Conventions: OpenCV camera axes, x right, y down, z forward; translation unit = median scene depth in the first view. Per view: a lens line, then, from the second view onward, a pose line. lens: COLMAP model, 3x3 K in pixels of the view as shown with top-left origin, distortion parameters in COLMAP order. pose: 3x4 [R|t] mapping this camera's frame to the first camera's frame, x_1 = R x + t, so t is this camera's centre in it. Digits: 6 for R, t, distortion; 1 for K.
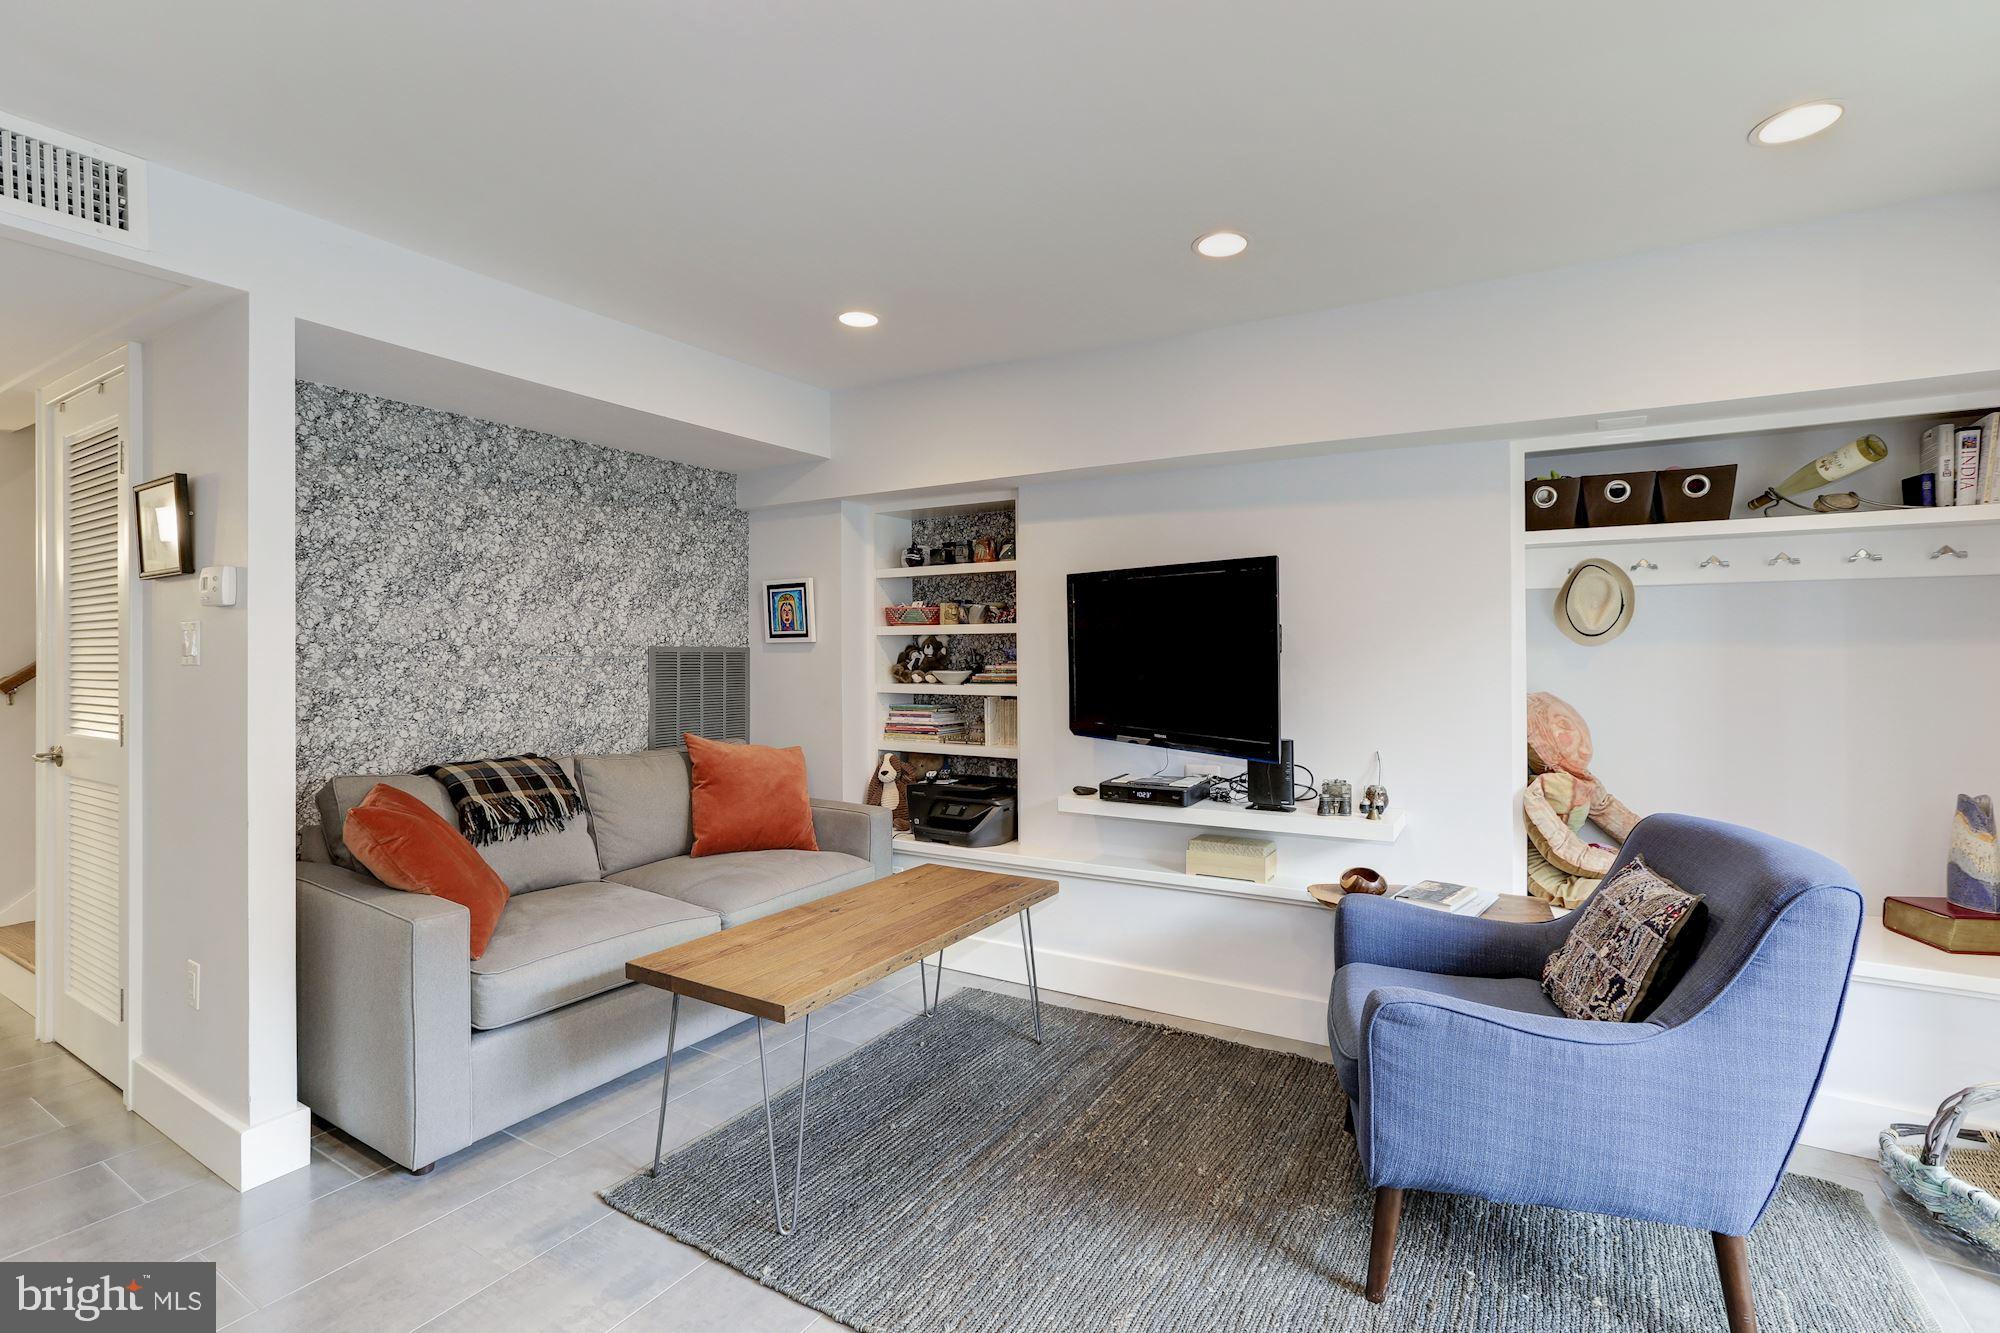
lens RADIAL K [[920.6, 0, 996.2], [0, 920.6, 662.3], [0, 0, 1]] dist [-0.032901, 0.016127]
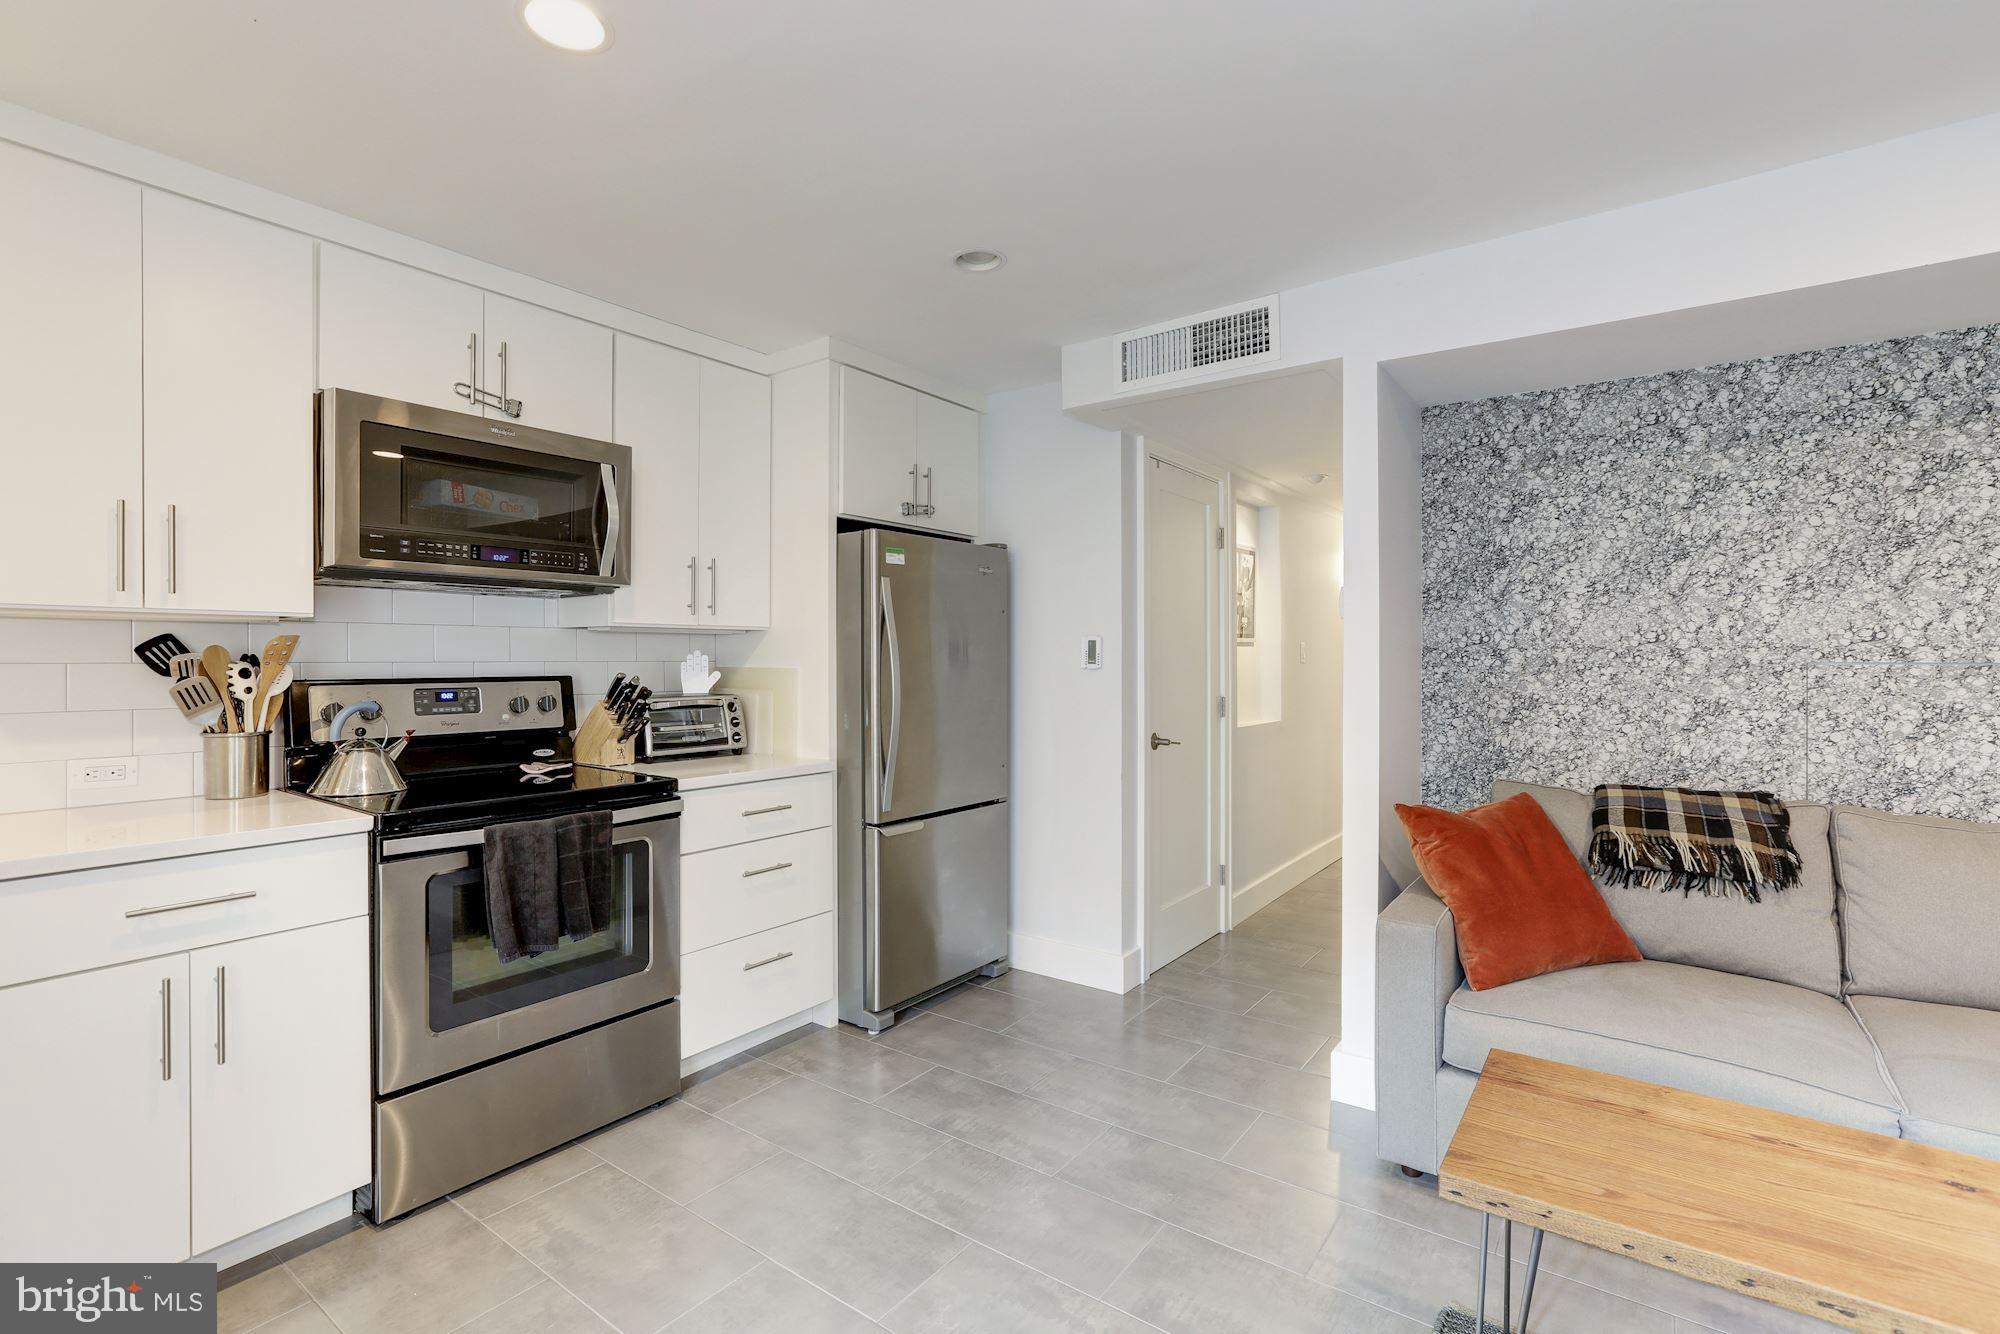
lens RADIAL K [[920.6, 0, 997.2], [0, 920.6, 670.6], [0, 0, 1]] dist [-0.032901, 0.016127]
pose [[-0.095470, 0.010509, -0.995377, 0.316463], [-0.009282, 0.999891, 0.011447, -0.002322], [0.995389, 0.010332, -0.095362, 0.493164]]
